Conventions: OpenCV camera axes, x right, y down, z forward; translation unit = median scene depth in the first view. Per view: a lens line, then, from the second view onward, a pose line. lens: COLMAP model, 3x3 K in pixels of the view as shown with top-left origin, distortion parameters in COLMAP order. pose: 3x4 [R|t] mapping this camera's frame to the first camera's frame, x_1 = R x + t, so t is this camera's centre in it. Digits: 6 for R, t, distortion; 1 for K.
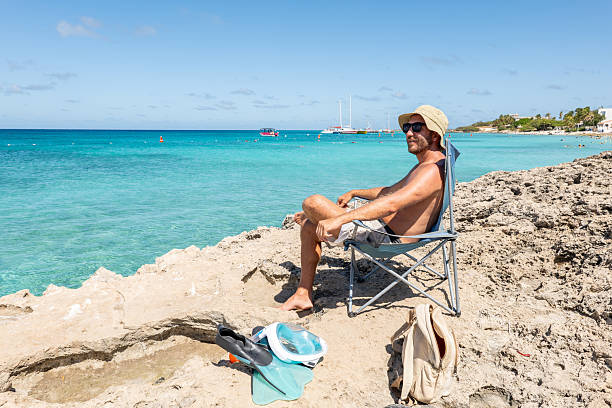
lens RADIAL K [[450.6, 0, 306.0], [0, 450.6, 204.0], [0, 0, 1]] dist [0.004639, 0.005388]
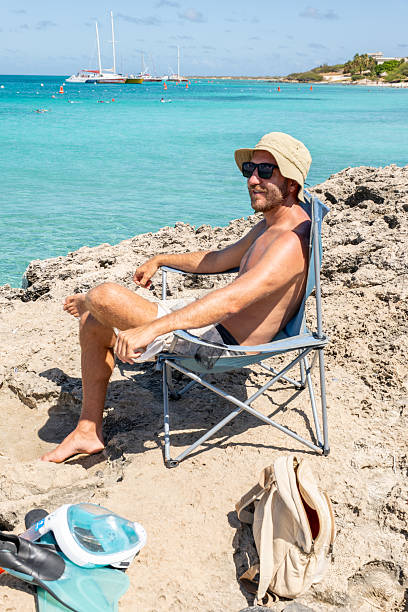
lens RADIAL K [[744.8, 0, 204.6], [0, 744.8, 316.0], [0, 0, 1]] dist [-0.000256, 0.019634]
pose [[0.976669, -0.053029, 0.208099, -0.060969], [0.019180, 0.986699, 0.161420, -0.133008], [-0.213891, -0.153662, 0.964696, -0.015789]]
